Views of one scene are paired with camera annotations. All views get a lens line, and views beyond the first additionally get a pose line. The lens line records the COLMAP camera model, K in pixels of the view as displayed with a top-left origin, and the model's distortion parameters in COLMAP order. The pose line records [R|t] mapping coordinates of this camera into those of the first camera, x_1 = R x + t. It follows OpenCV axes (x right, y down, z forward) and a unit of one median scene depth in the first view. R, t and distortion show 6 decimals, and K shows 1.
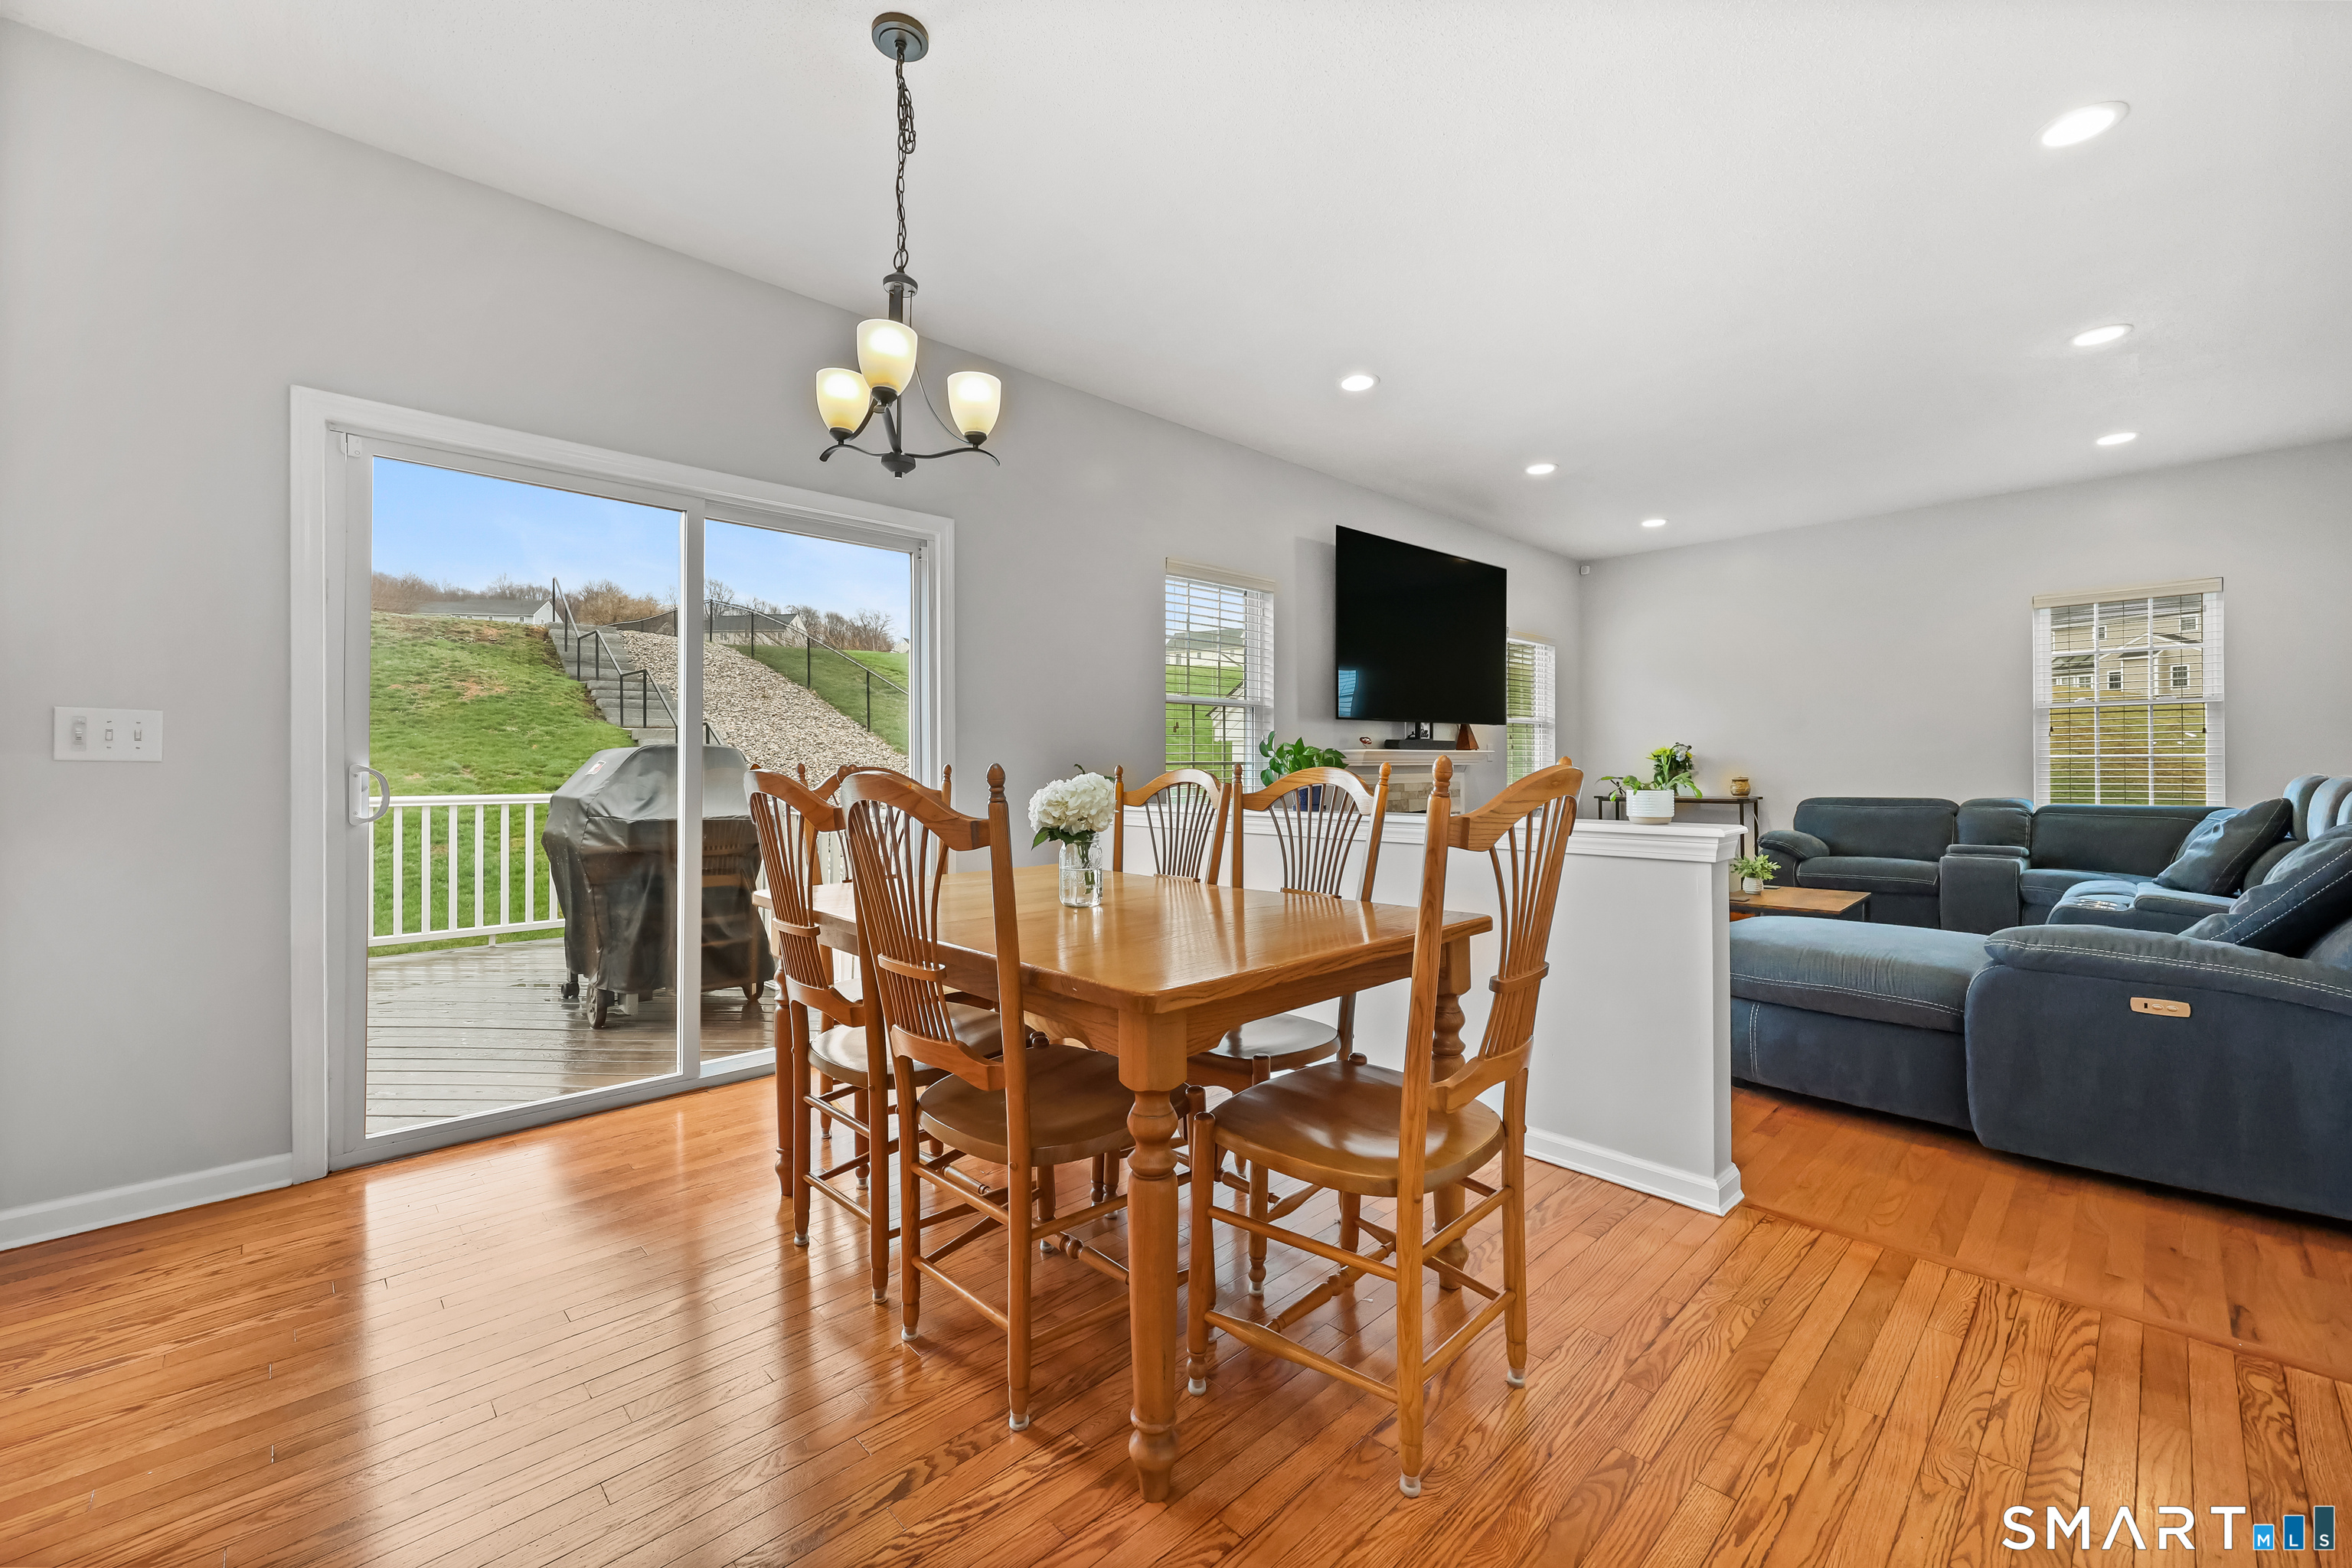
lens RADIAL K [[942.6, 0, 1169.8], [0, 942.6, 758.8], [0, 0, 1]] dist [0.002557, -0.001109]
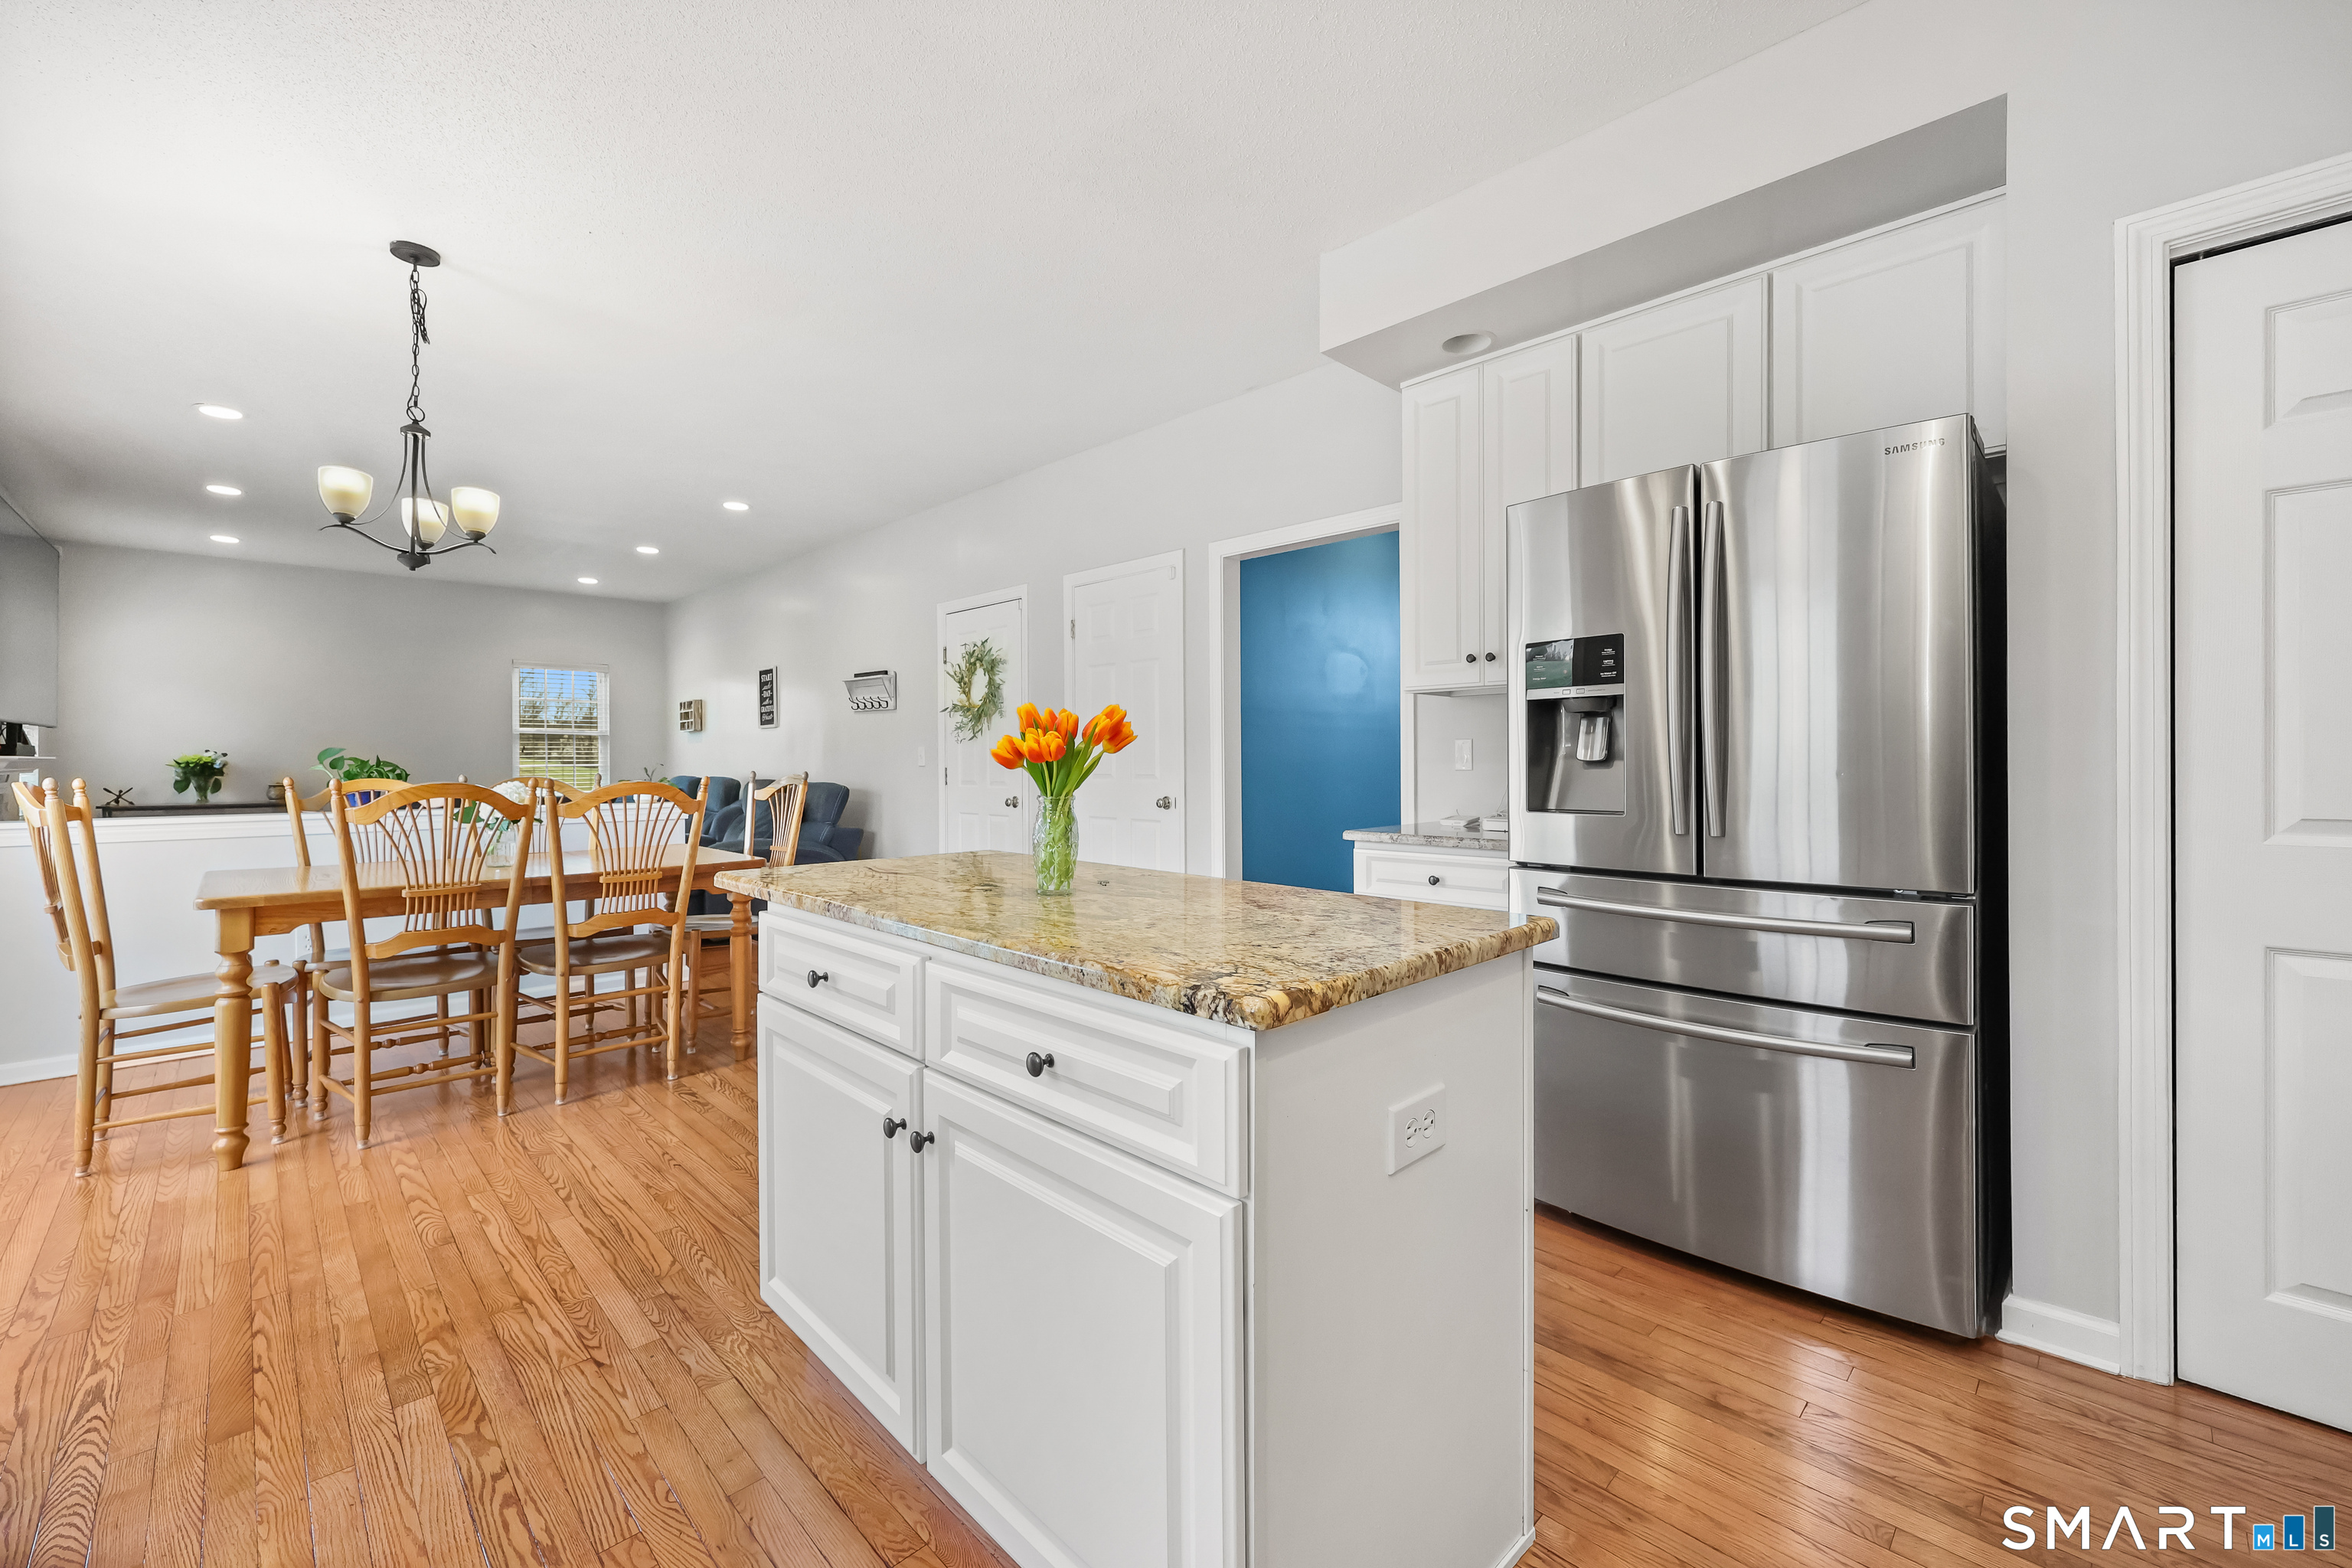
lens RADIAL K [[942.6, 0, 1183.4], [0, 942.6, 775.8], [0, 0, 1]] dist [0.002557, -0.001109]
pose [[-0.021449, -0.008543, 0.999733, -0.600547], [-0.008133, 0.999932, 0.008370, -0.007335], [-0.999737, -0.007951, -0.021517, -0.032974]]
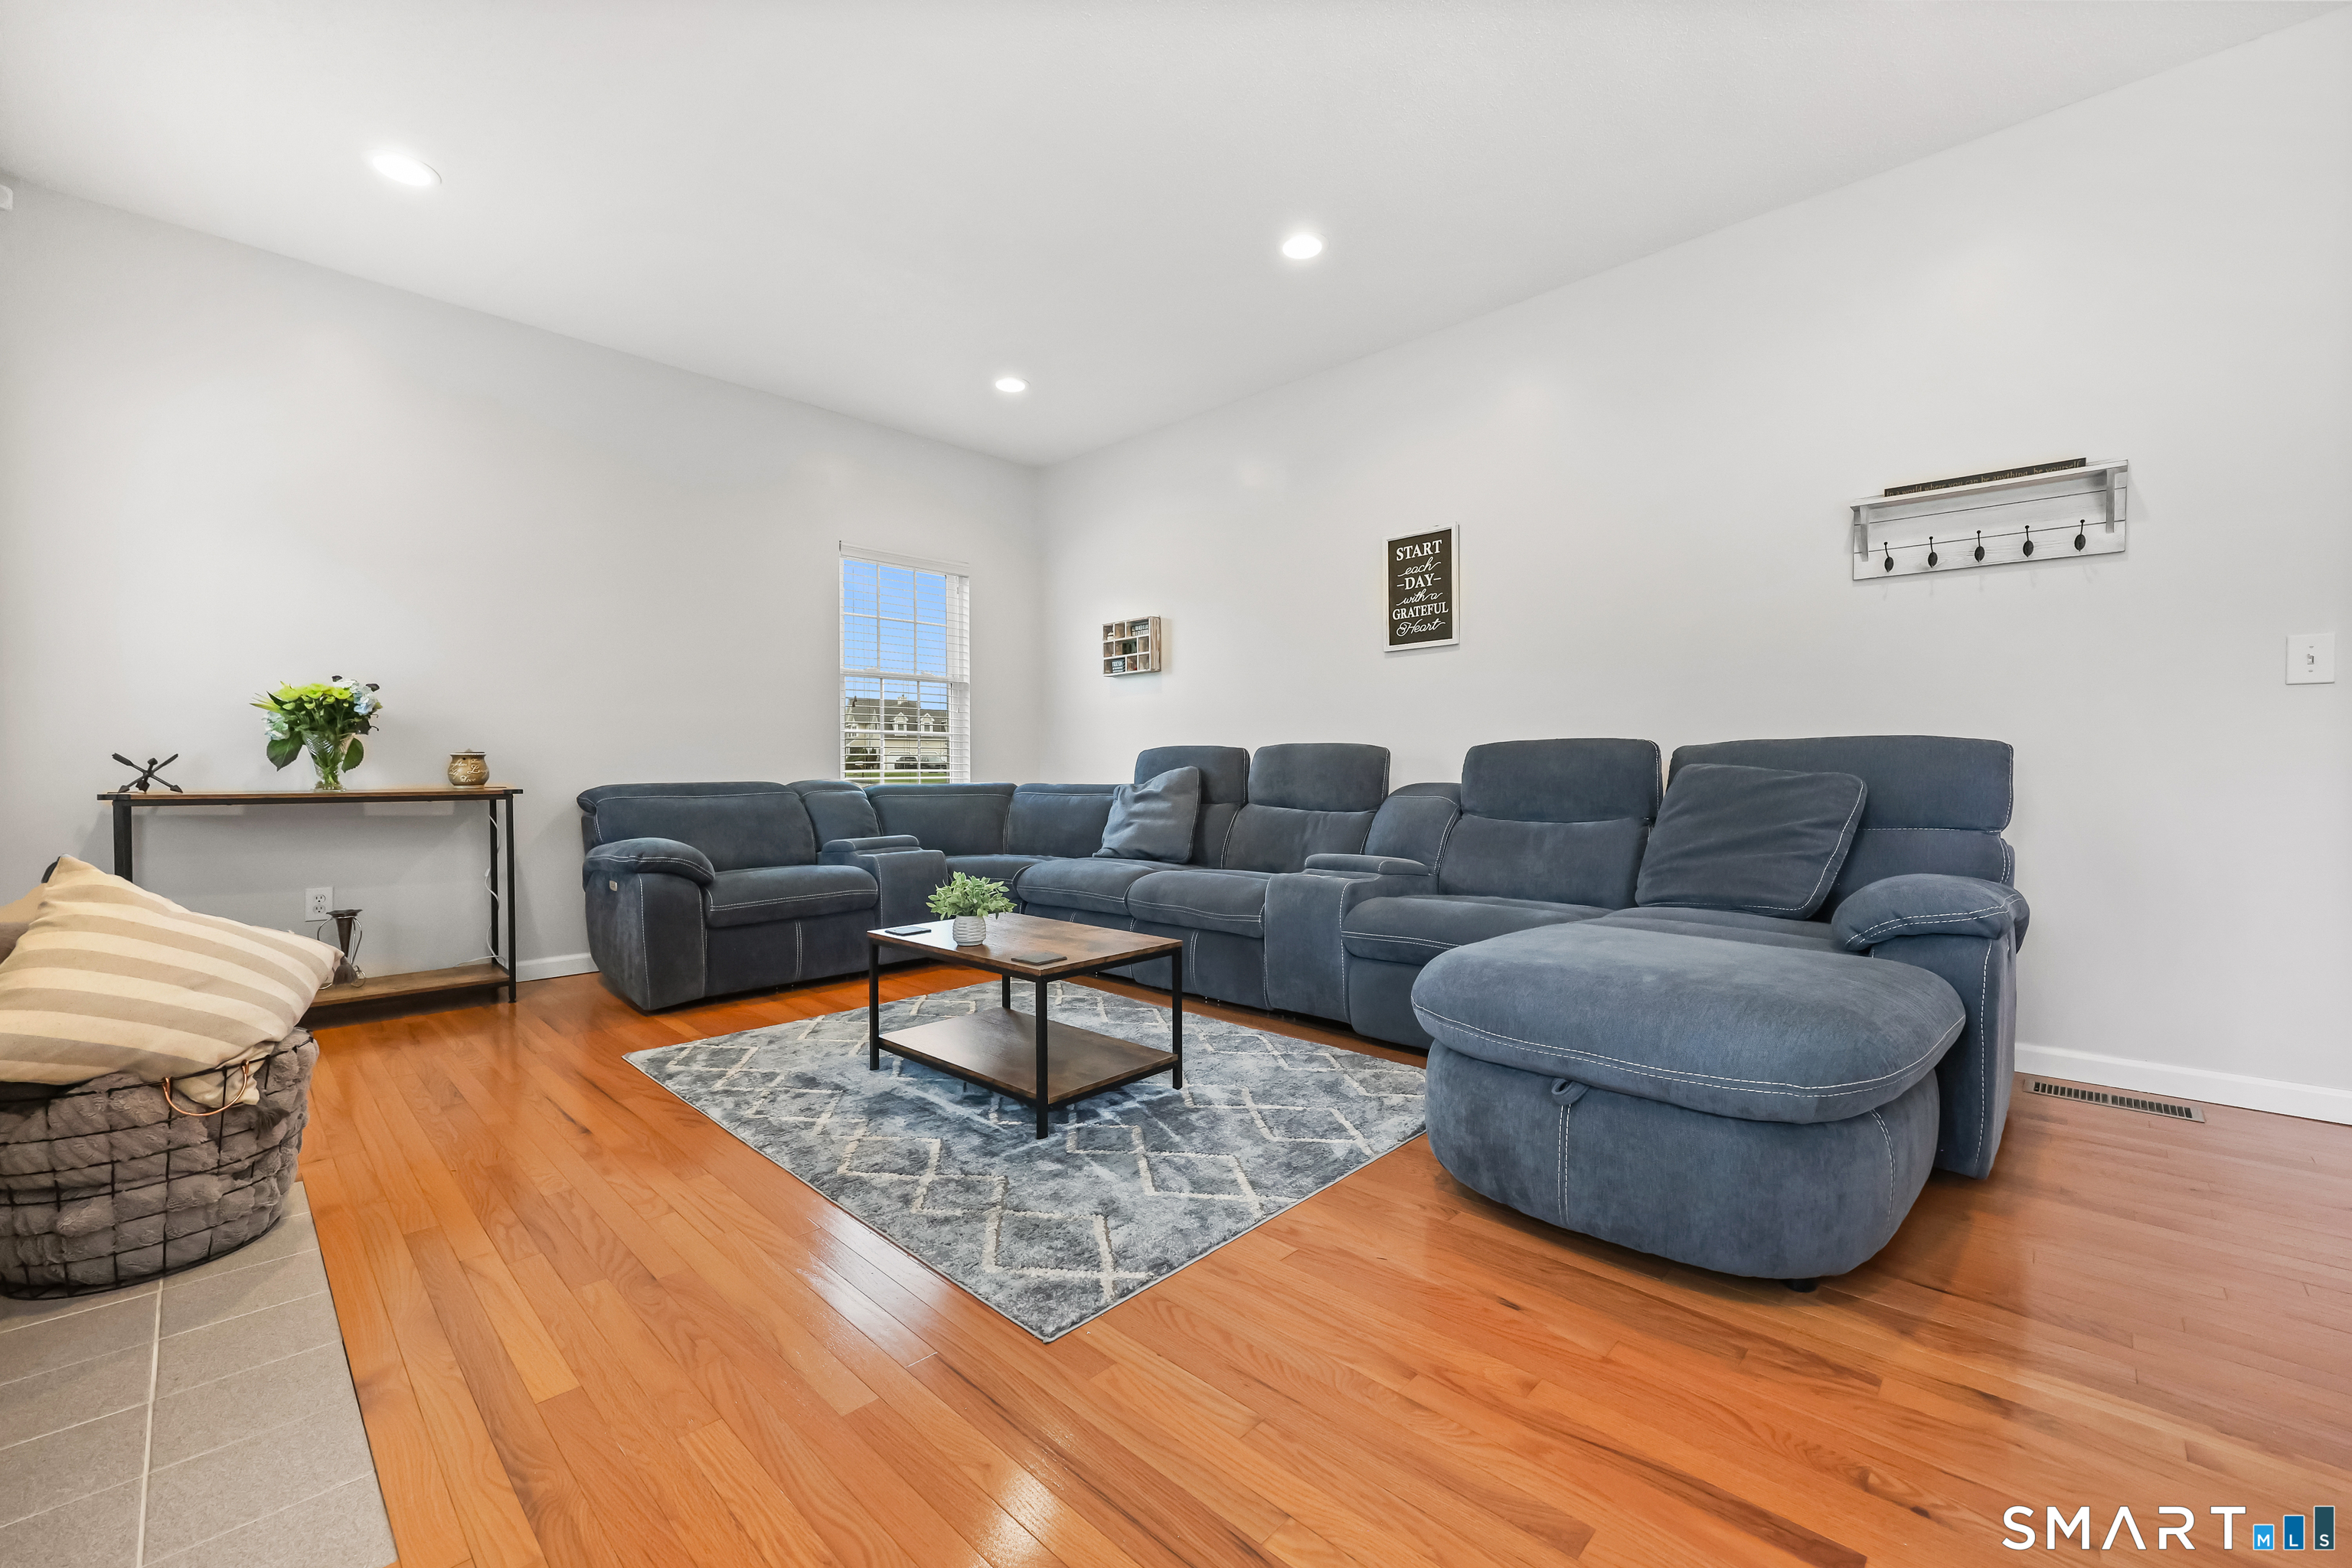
lens RADIAL K [[942.6, 0, 1205.7], [0, 942.6, 781.4], [0, 0, 1]] dist [0.002557, -0.001109]
pose [[-0.050010, -0.006635, 0.998727, 0.056999], [-0.007332, 0.999953, 0.006276, 0.035475], [-0.998722, -0.007009, -0.050056, 0.711995]]
